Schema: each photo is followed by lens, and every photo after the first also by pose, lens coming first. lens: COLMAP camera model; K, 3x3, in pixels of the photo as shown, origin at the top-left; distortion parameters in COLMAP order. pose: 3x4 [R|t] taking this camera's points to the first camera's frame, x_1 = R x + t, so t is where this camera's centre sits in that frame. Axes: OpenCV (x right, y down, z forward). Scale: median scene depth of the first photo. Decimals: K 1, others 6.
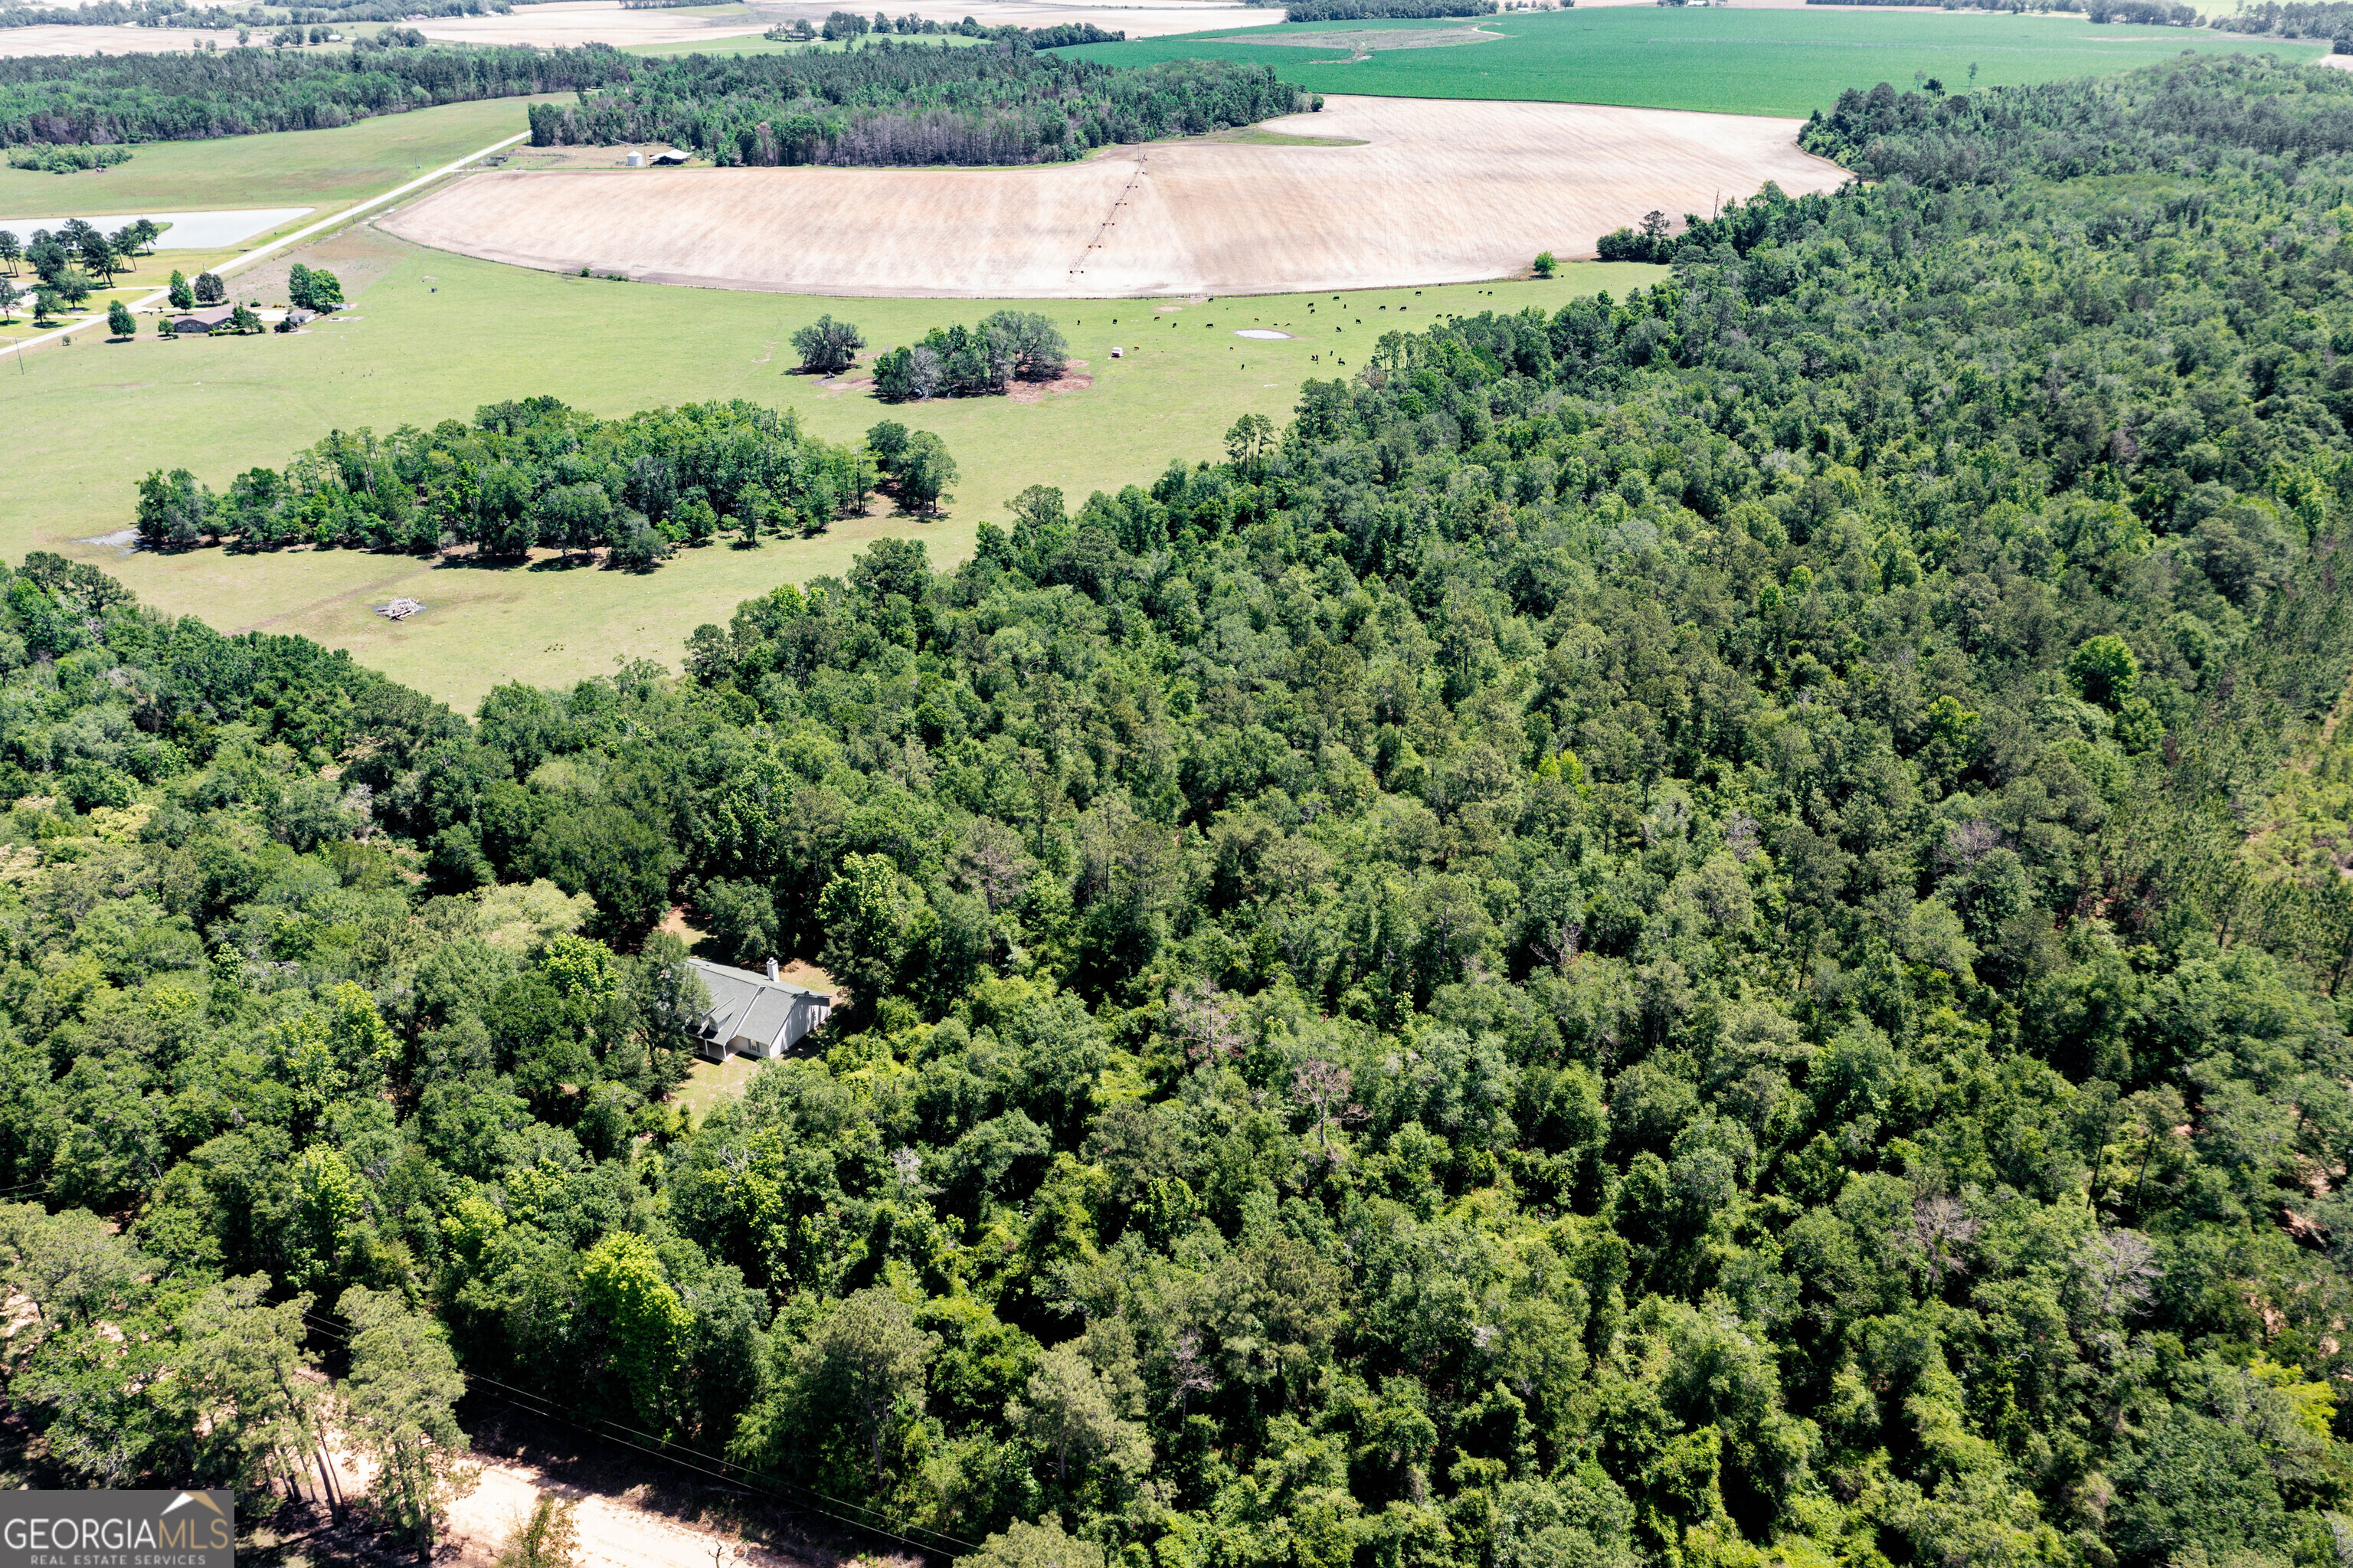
lens RADIAL K [[1885.1, 0, 1176.5], [0, 1885.1, 784.0], [0, 0, 1]] dist [0.051968, -0.048235]
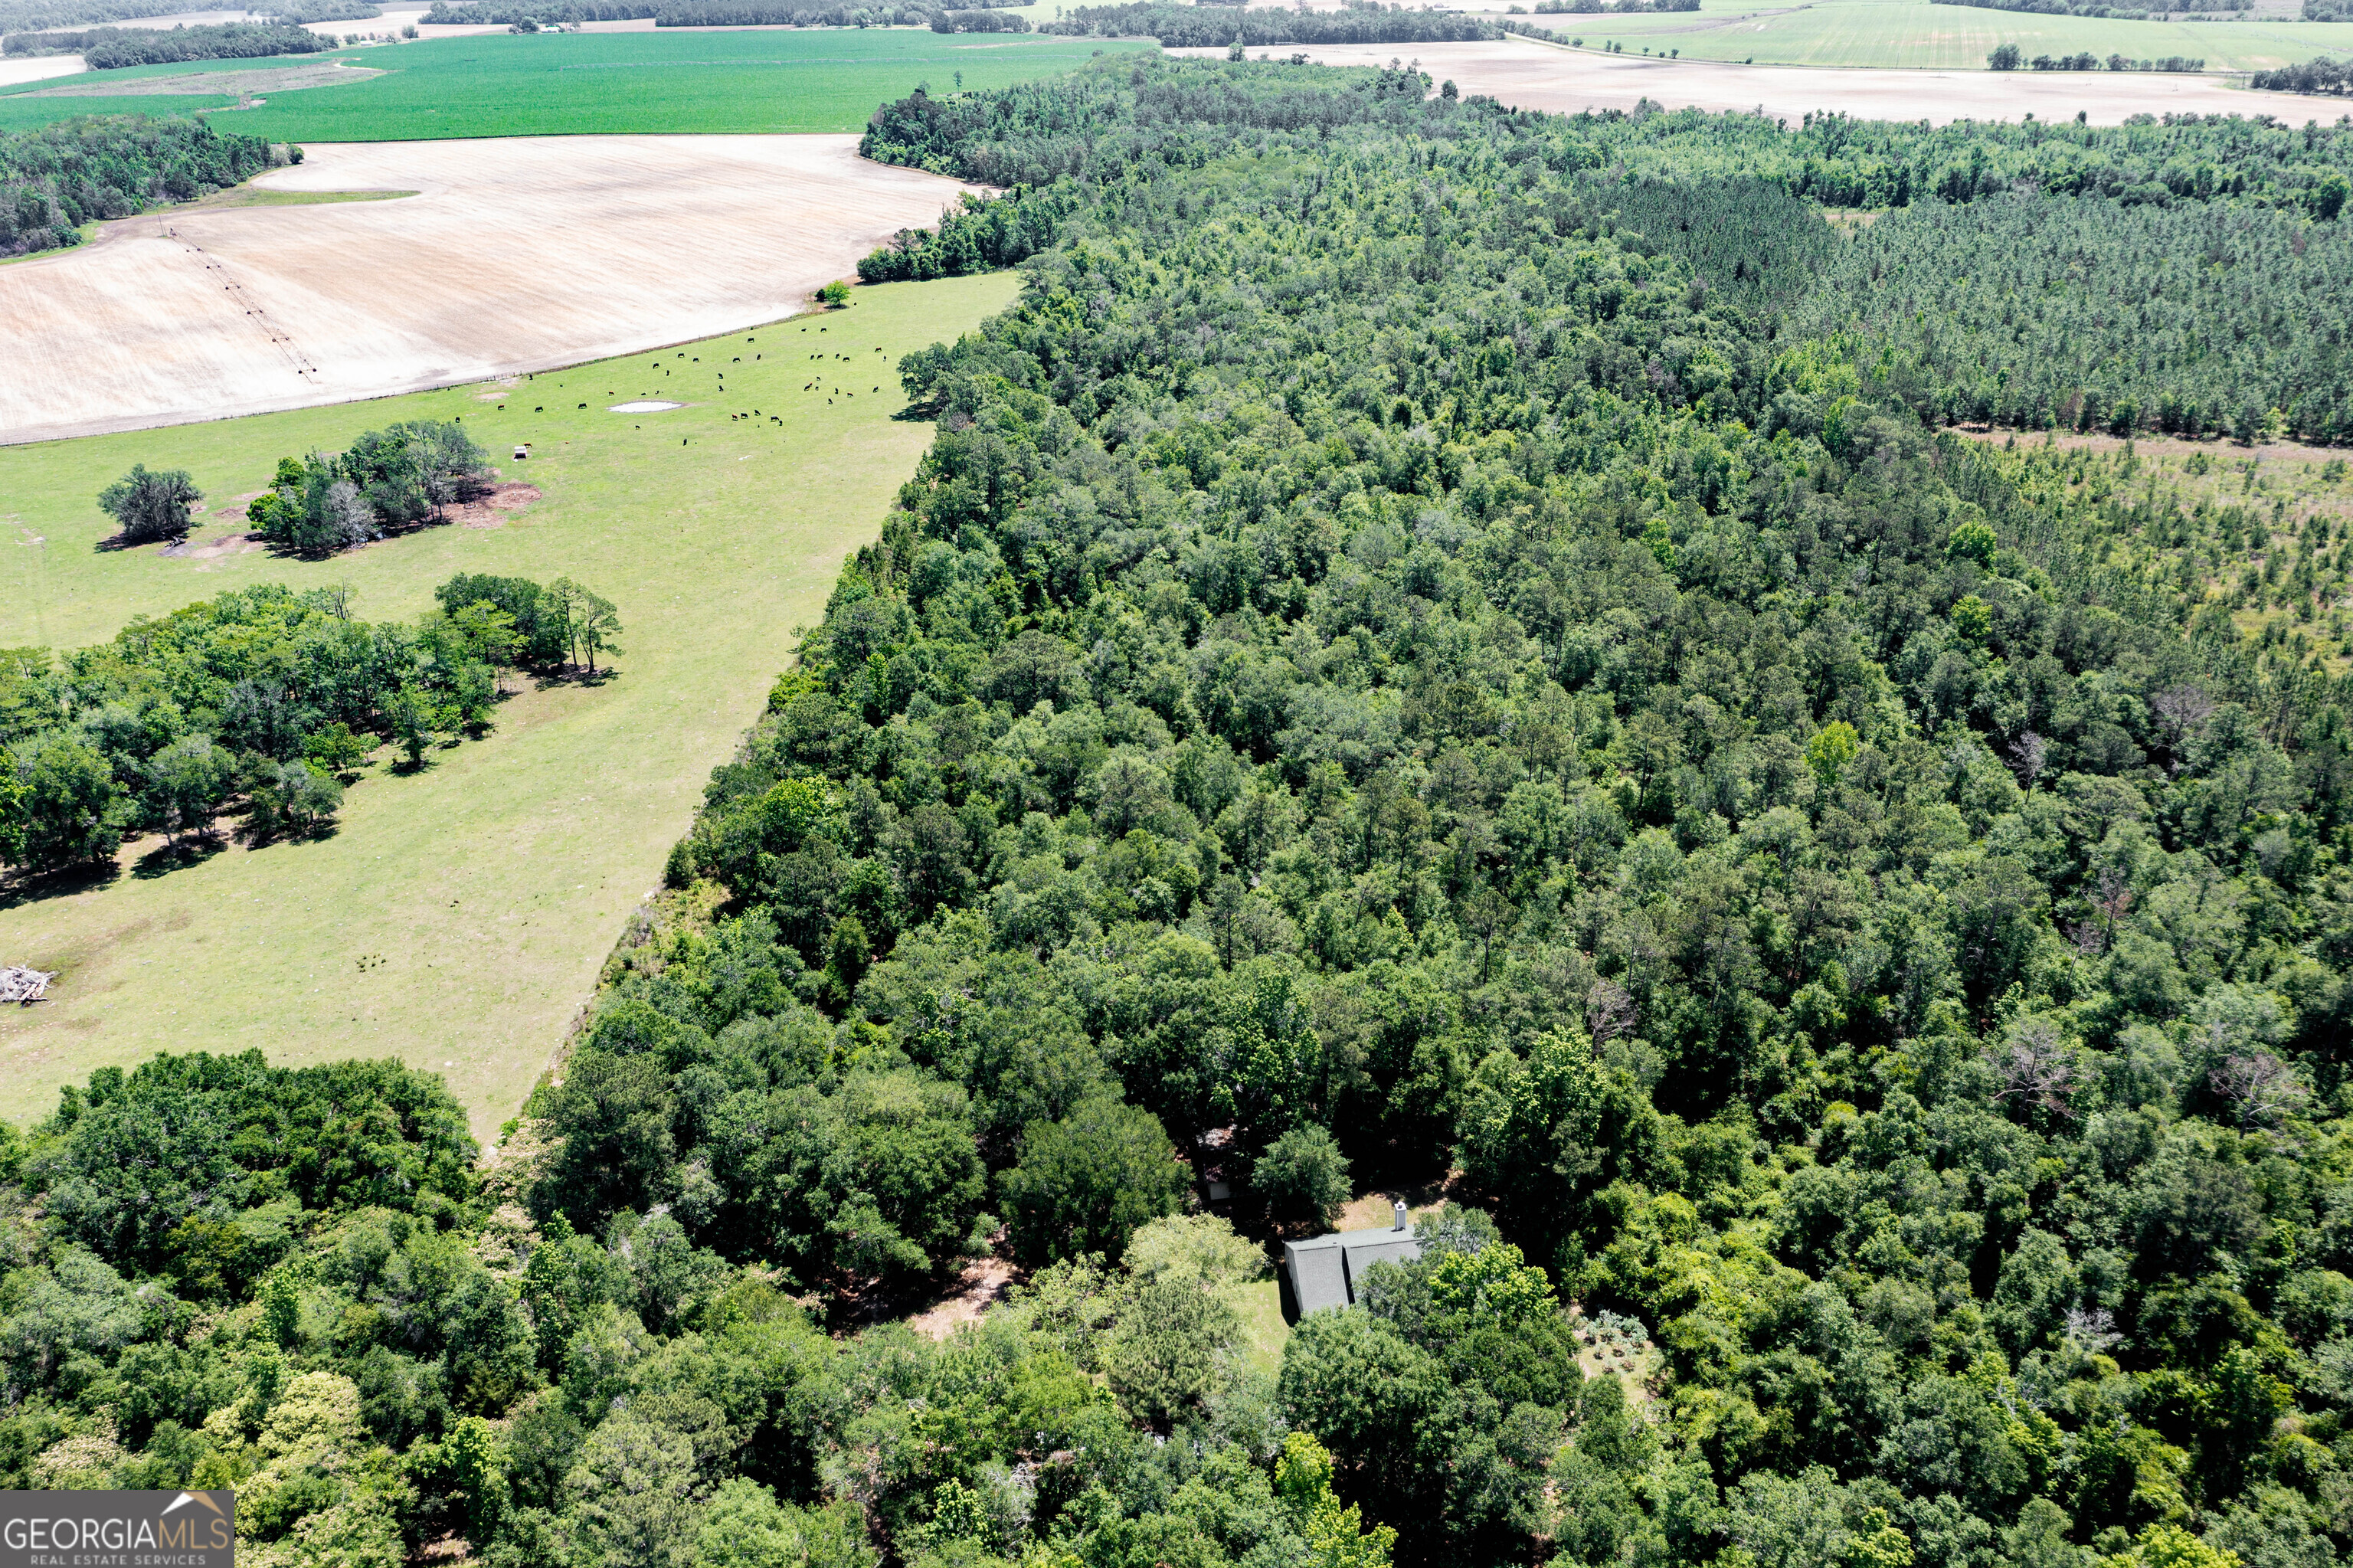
lens RADIAL K [[1885.1, 0, 1176.5], [0, 1885.1, 784.0], [0, 0, 1]] dist [0.051968, -0.048235]
pose [[0.805300, -0.259718, 0.532953, -0.230836], [0.266215, 0.961626, 0.066363, -0.053262], [-0.529738, 0.088438, 0.843538, 0.123979]]
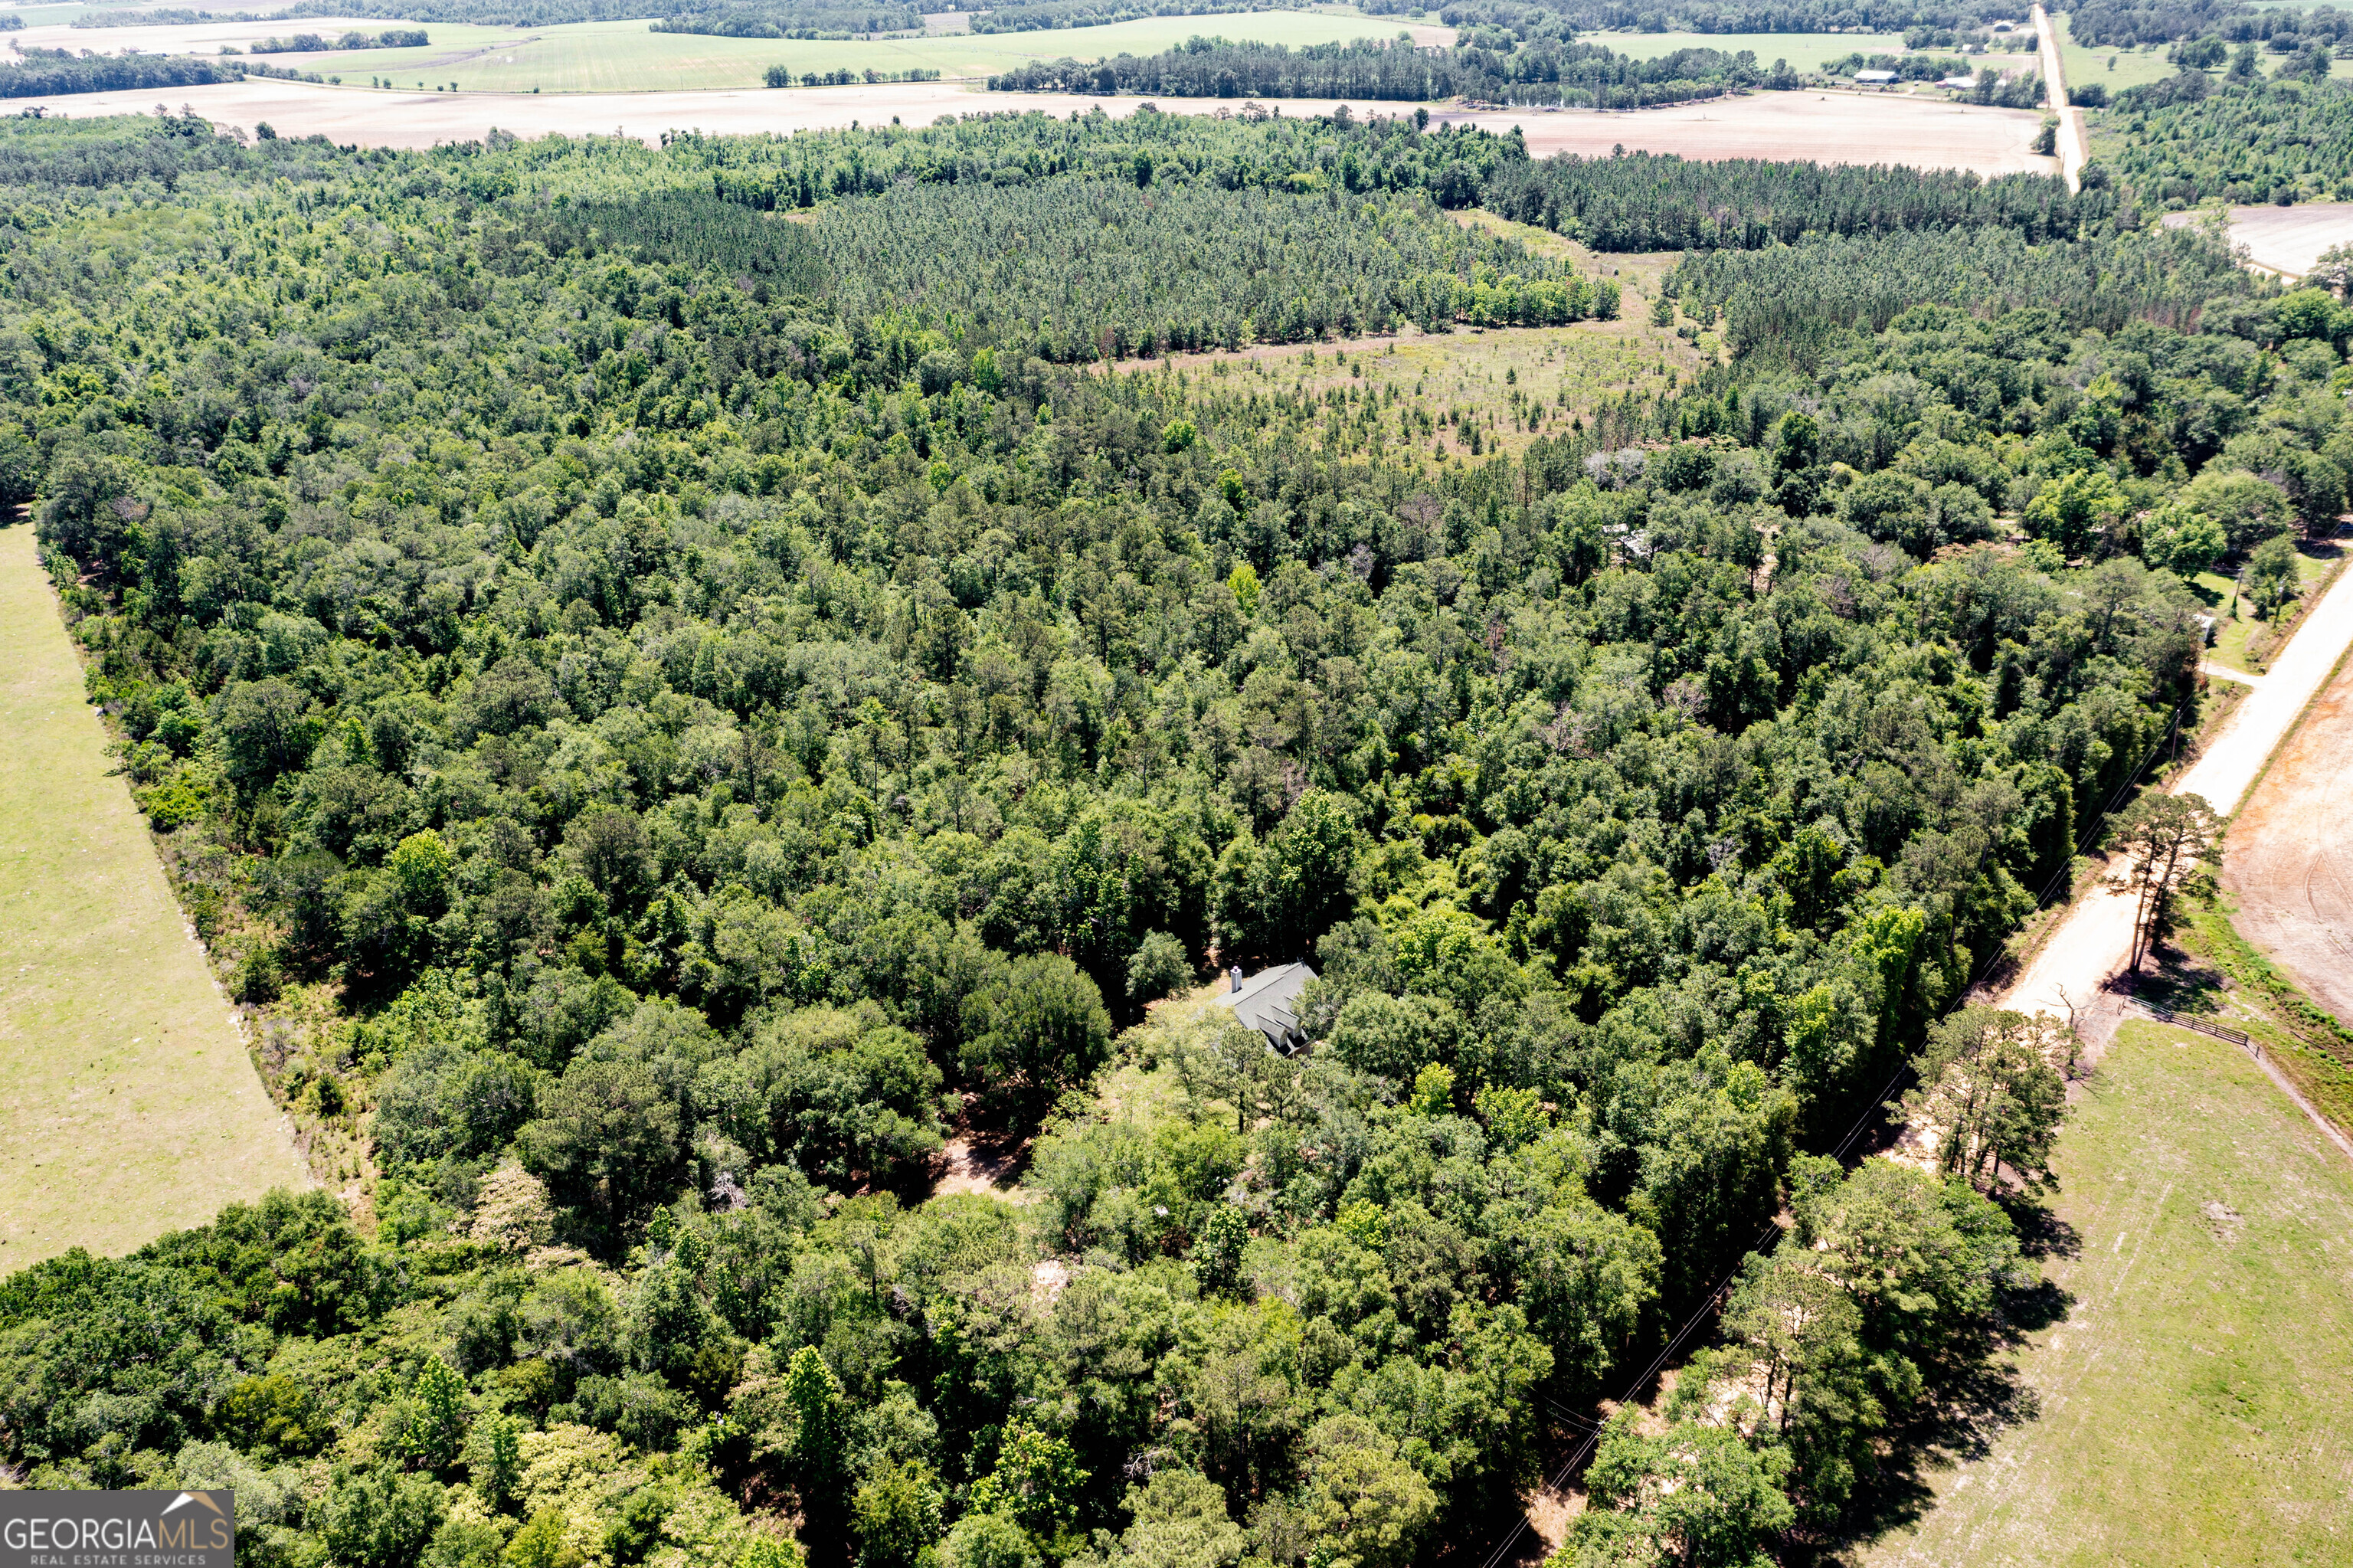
lens RADIAL K [[1927.4, 0, 1098.5], [0, 1927.4, 788.2], [0, 0, 1]] dist [0.029617, -0.000321]
pose [[0.278353, -0.400743, 0.872883, -0.361576], [0.429709, 0.864734, 0.259972, -0.093797], [-0.858993, 0.302722, 0.412904, 0.206071]]
